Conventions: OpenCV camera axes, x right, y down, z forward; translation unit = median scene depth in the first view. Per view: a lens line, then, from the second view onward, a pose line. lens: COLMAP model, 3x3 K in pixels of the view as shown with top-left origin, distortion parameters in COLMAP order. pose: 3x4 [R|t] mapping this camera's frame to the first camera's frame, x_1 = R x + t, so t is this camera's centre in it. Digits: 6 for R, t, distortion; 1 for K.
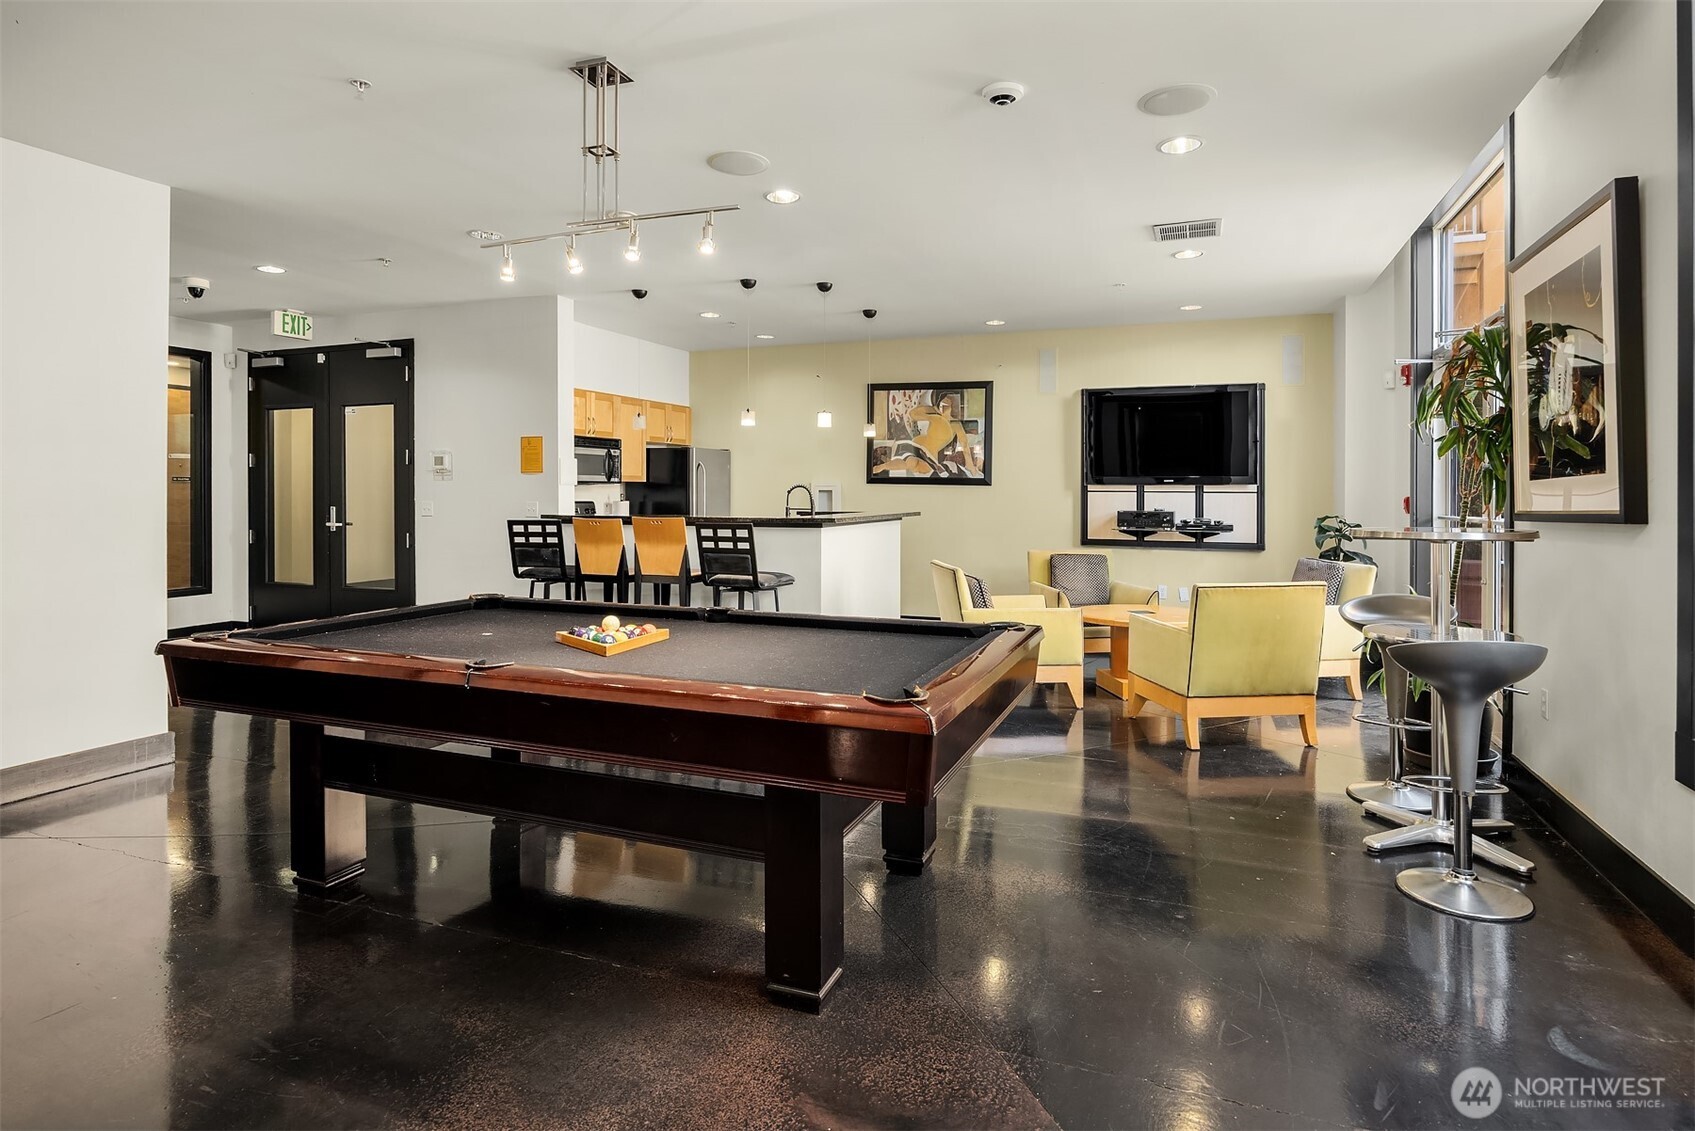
lens RADIAL K [[909.9, 0, 859.8], [0, 909.9, 493.1], [0, 0, 1]] dist [-0.001188, -0.000962]
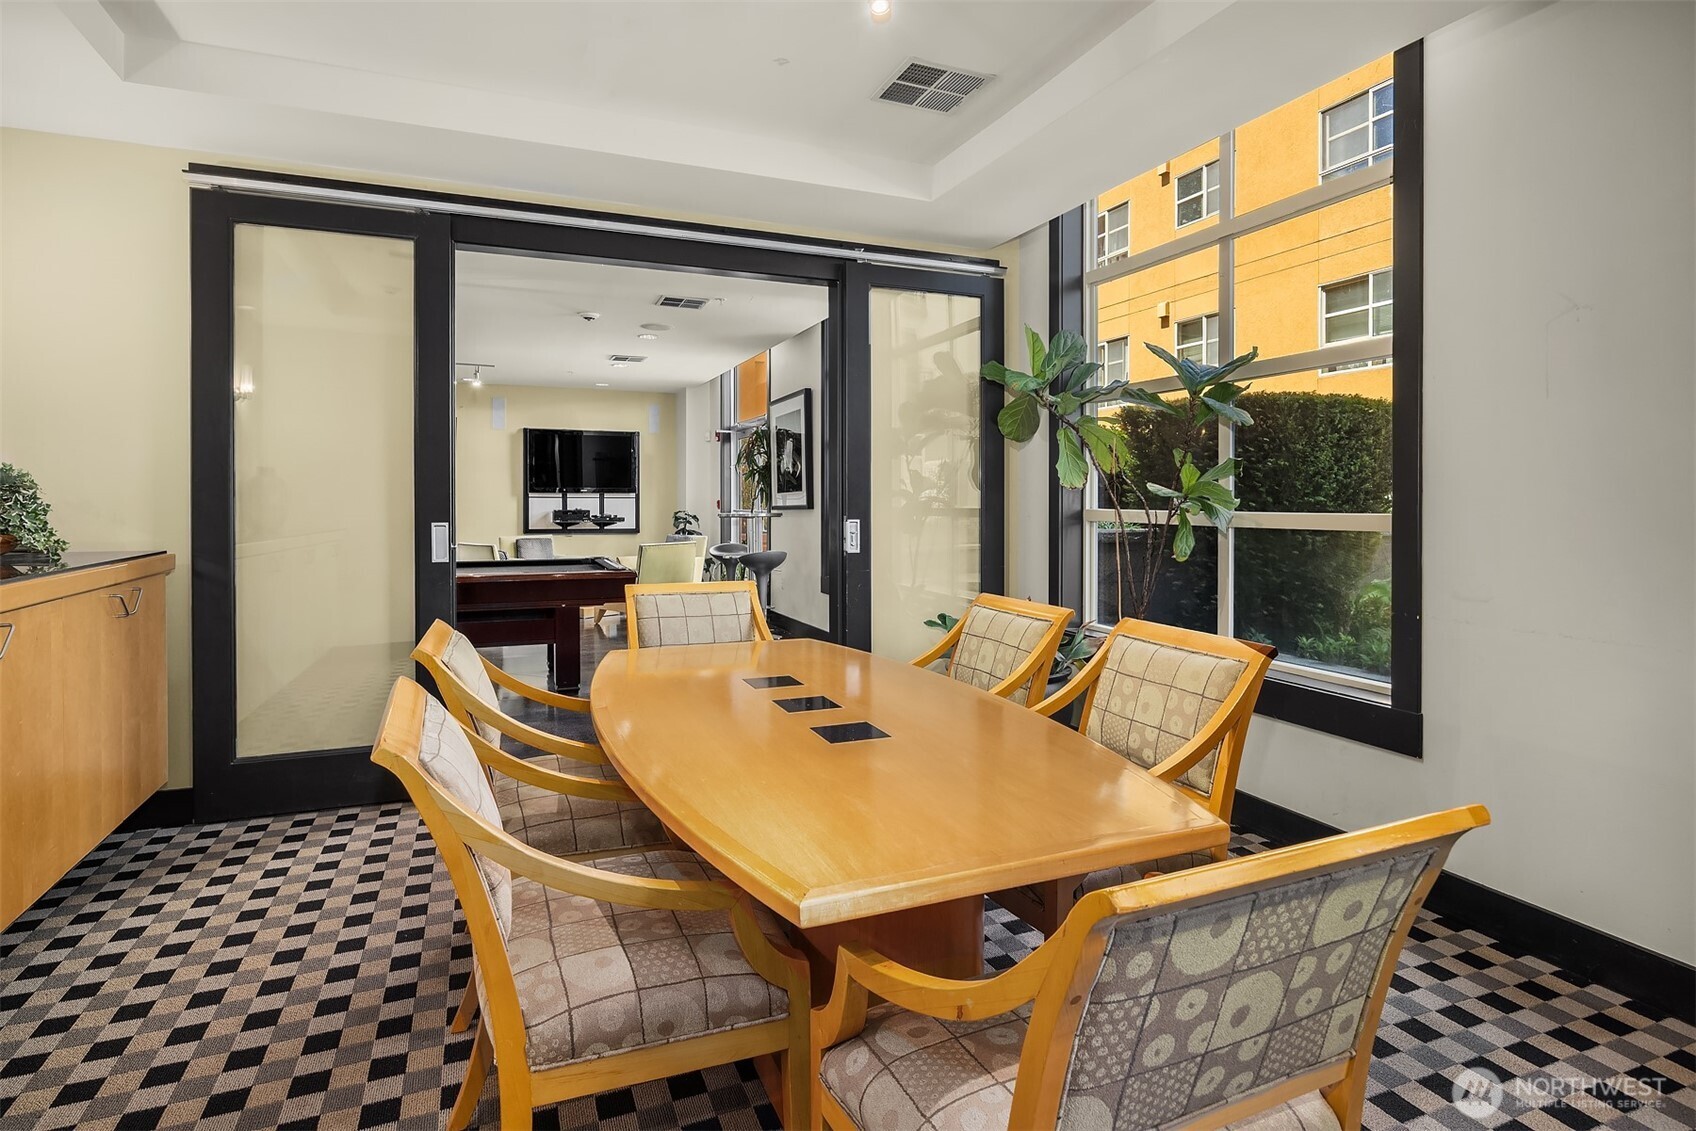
lens RADIAL K [[862.5, 0, 860.9], [0, 862.5, 505.0], [0, 0, 1]] dist [-0.006101, -0.000235]
pose [[0.721400, -0.007462, 0.692478, -0.383099], [0.001319, 0.999955, 0.009402, -0.001808], [-0.692517, -0.005869, 0.721378, -0.449053]]
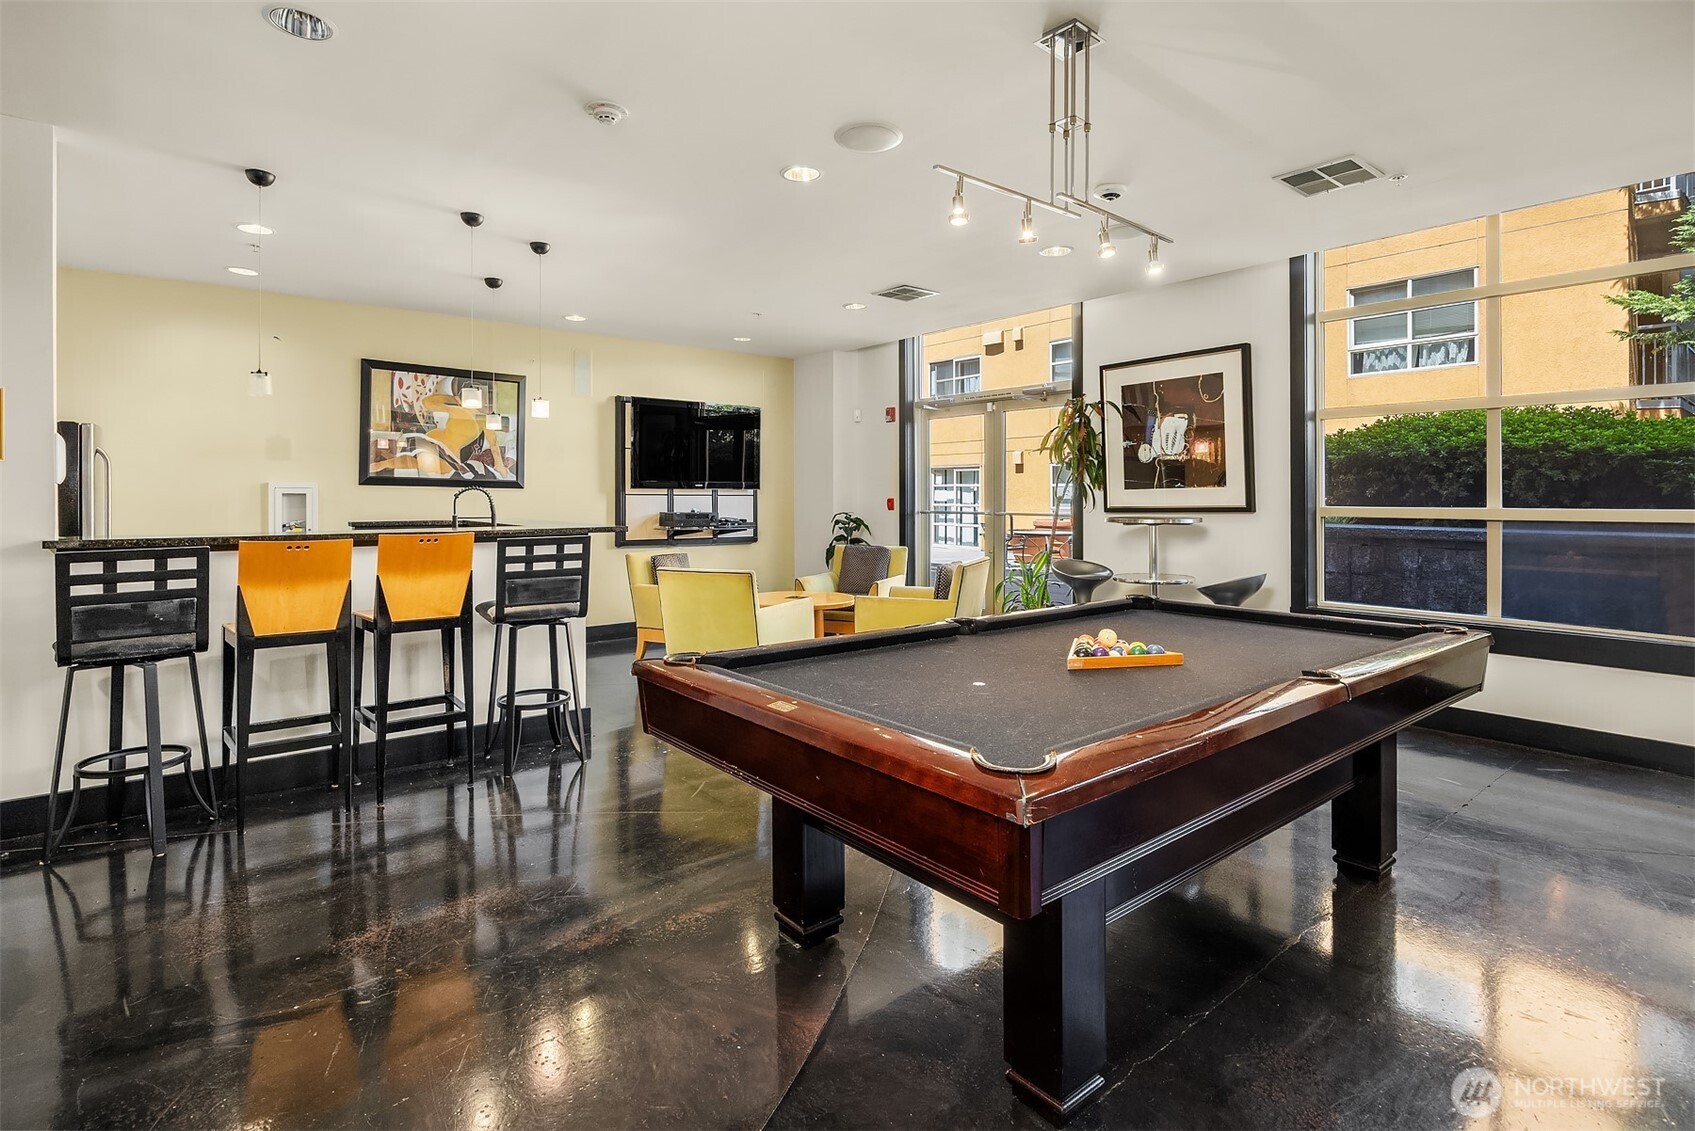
lens RADIAL K [[816.9, 0, 867.4], [0, 816.9, 504.2], [0, 0, 1]] dist [-0.000186, -0.000126]
pose [[0.495819, -0.011155, 0.868354, -0.492874], [0.000942, 0.999924, 0.012307, -0.002614], [-0.868426, -0.005284, 0.495791, 0.339546]]
